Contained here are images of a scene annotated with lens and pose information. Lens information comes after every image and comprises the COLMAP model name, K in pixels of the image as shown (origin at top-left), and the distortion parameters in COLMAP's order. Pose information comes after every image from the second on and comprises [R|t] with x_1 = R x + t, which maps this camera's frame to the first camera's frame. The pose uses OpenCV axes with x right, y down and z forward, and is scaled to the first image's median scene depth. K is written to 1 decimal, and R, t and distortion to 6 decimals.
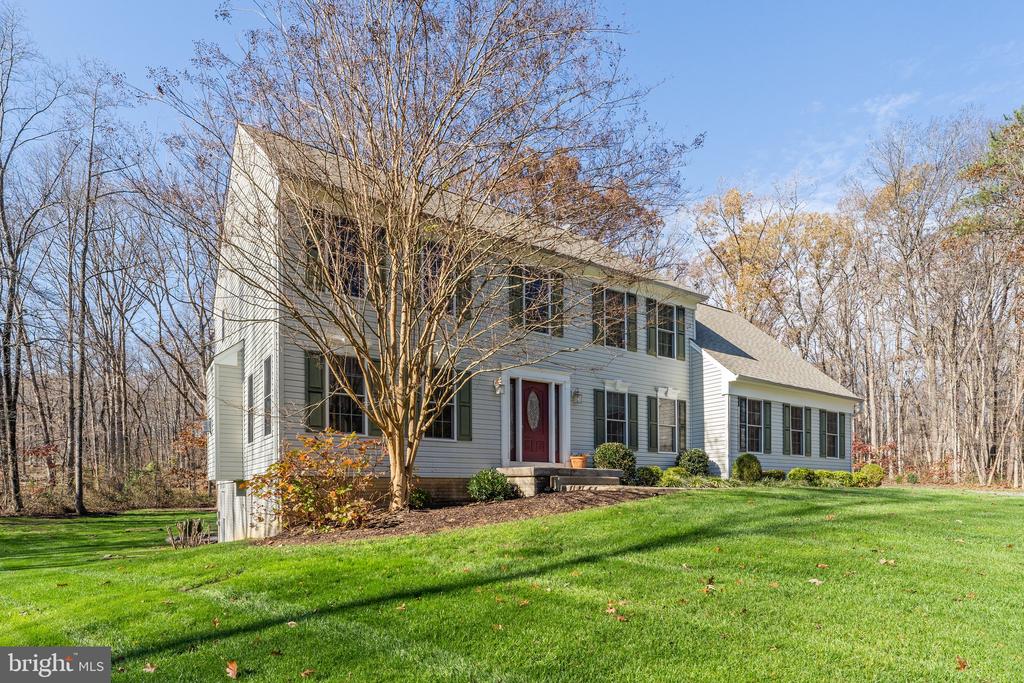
lens RADIAL K [[555.6, 0, 451.3], [0, 555.6, 480.4], [0, 0, 1]] dist [0.002110, 0.000711]
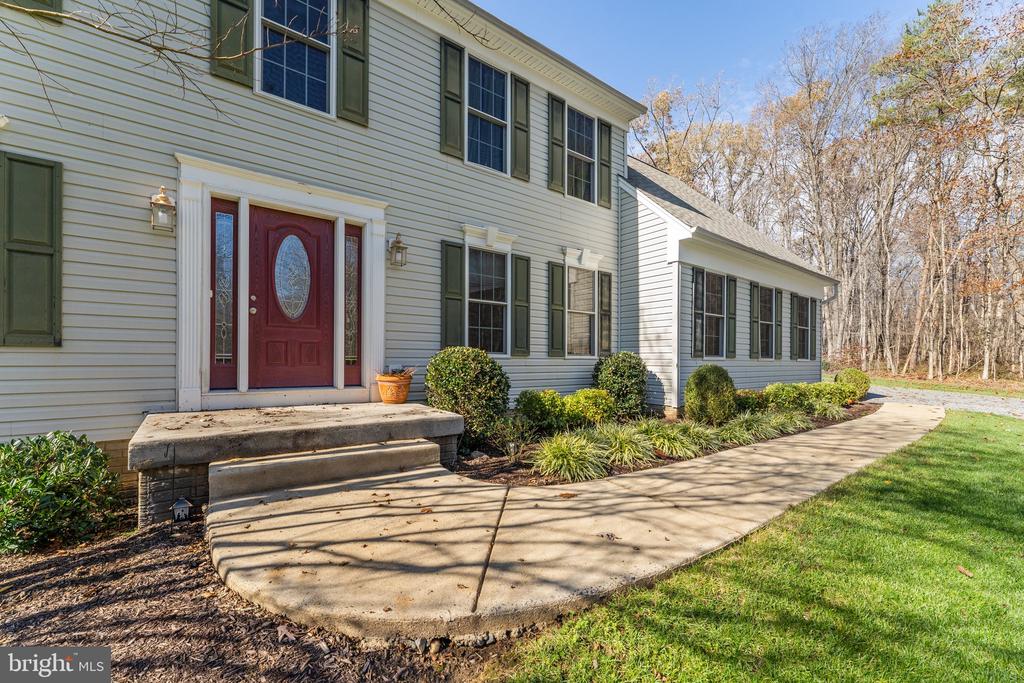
lens RADIAL K [[420.6, 0, 510.1], [0, 420.6, 357.5], [0, 0, 1]] dist [-0.001684, -0.000172]
pose [[0.989849, 0.001478, 0.142112, 0.252428], [-0.004430, 0.999781, 0.020463, -0.059813], [-0.142051, -0.020885, 0.989639, 0.569096]]
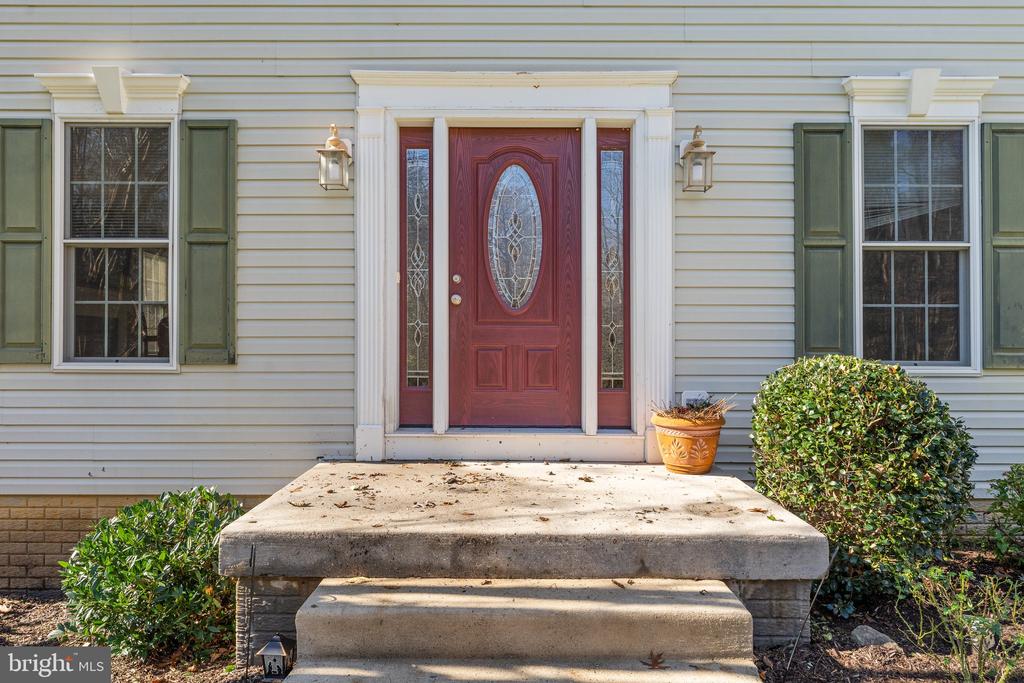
lens RADIAL K [[656.4, 0, 512.0], [0, 656.4, 341.5], [0, 0, 1]] dist [-0.002101, -0.000427]
pose [[0.878249, -0.009194, -0.478116, 0.271660], [0.017343, 0.999770, 0.012634, -0.071287], [0.477890, -0.019388, 0.878206, 0.653144]]
